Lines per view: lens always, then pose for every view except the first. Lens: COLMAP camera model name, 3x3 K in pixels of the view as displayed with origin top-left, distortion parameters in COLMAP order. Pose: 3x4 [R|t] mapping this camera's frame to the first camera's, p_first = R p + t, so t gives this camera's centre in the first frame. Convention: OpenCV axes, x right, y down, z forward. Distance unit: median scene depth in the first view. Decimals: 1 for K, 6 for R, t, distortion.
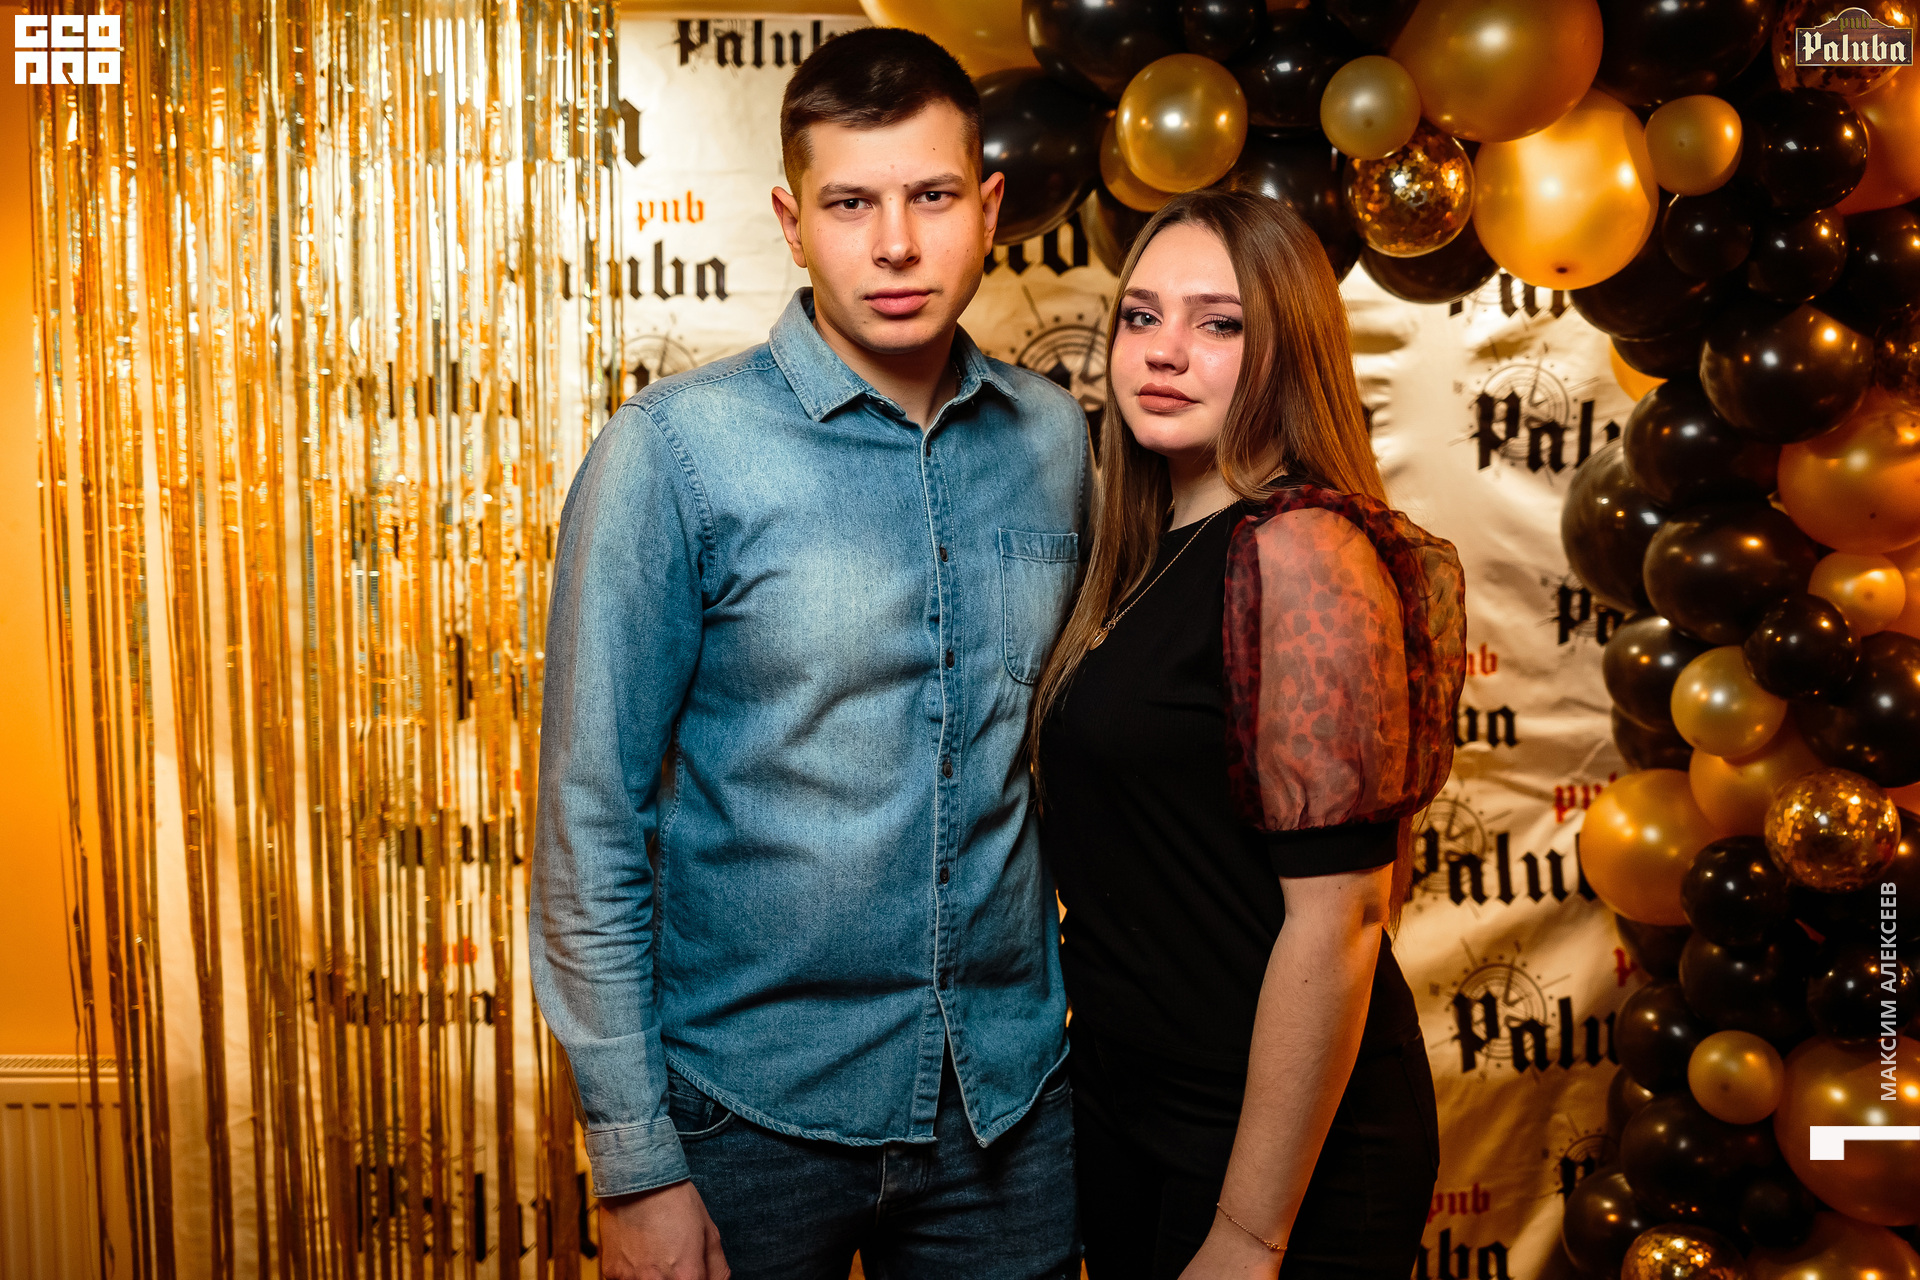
lens RADIAL K [[1940.3, 0, 960.0], [0, 1940.3, 640.0], [0, 0, 1]] dist [-0.086286, 0.134032]
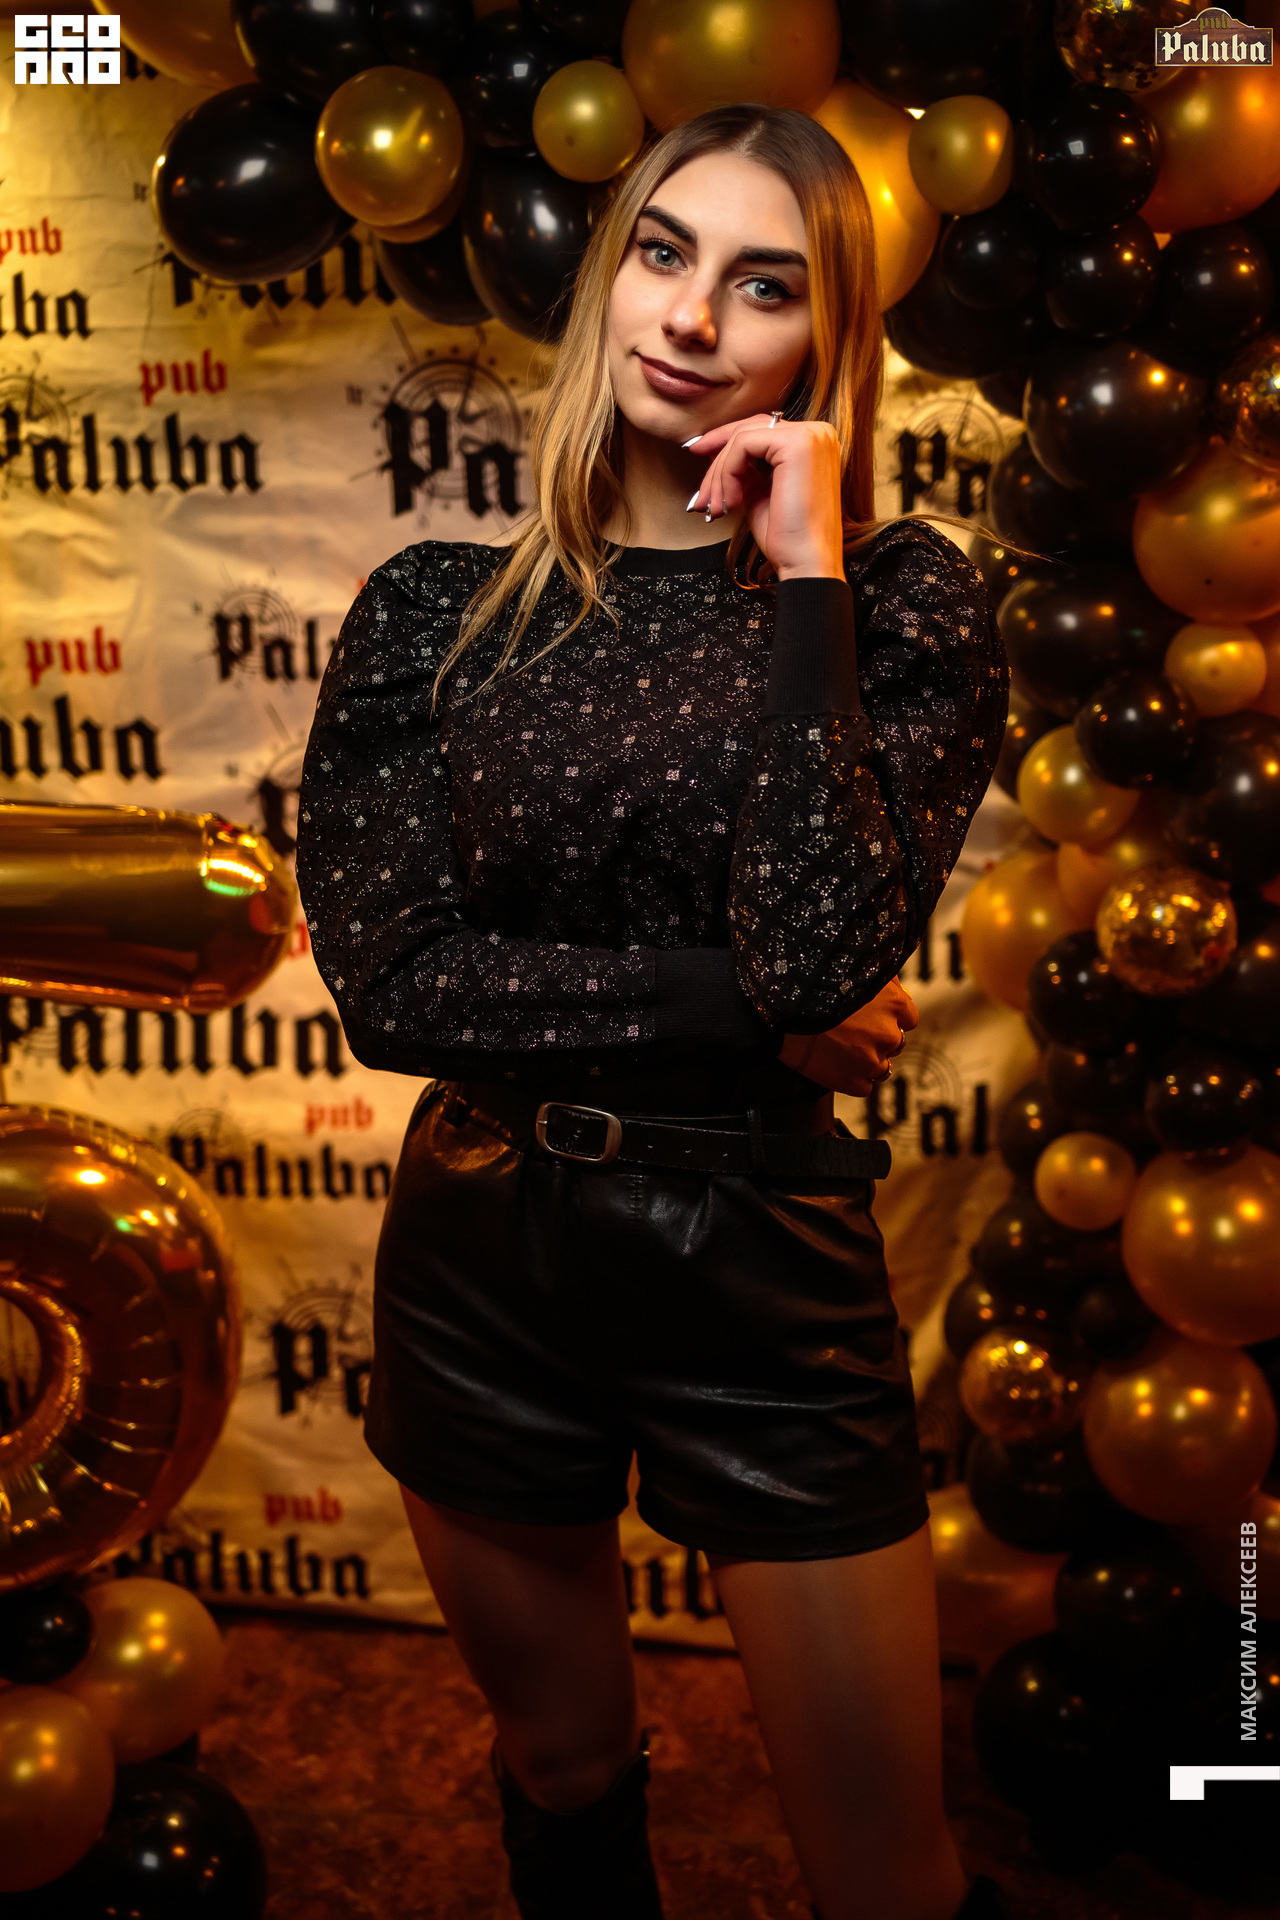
lens RADIAL K [[1940.3, 0, 640.0], [0, 1940.3, 960.0], [0, 0, 1]] dist [-0.086286, 0.134032]
pose [[0.992652, 0.030094, -0.117199, 0.268758], [-0.011074, 0.987108, 0.159672, -0.026013], [0.120493, -0.157201, 0.980188, 0.054353]]
